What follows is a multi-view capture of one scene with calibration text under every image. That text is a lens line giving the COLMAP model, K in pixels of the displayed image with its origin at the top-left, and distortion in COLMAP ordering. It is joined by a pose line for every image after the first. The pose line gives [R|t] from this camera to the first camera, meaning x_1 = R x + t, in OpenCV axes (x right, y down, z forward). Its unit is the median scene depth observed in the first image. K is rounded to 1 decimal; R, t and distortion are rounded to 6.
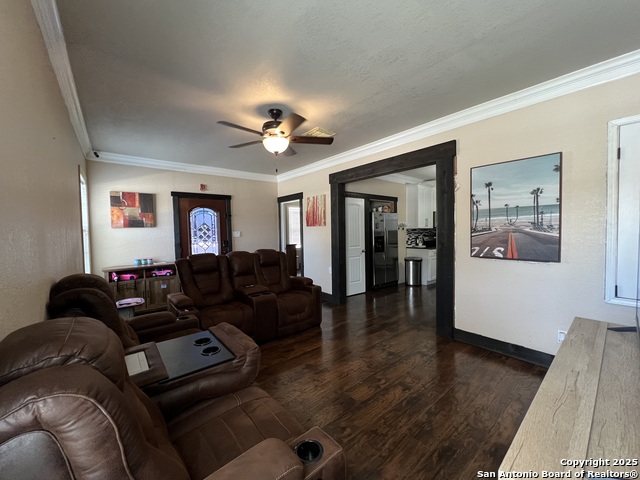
lens RADIAL K [[256.6, 0, 317.4], [0, 256.6, 237.7], [0, 0, 1]] dist [-0.020191, 0.000013]
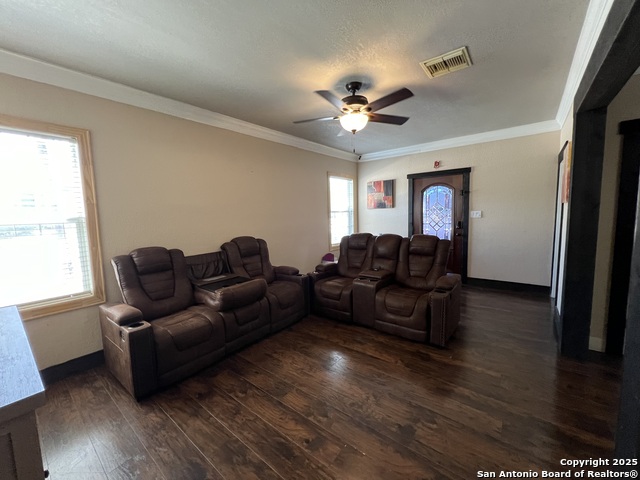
lens RADIAL K [[256.6, 0, 317.4], [0, 256.6, 237.7], [0, 0, 1]] dist [-0.020191, 0.000013]
pose [[0.207025, 0.103108, -0.972887, 0.470076], [-0.007580, 0.994570, 0.103793, -0.025233], [0.978306, -0.014113, 0.206683, 0.421501]]
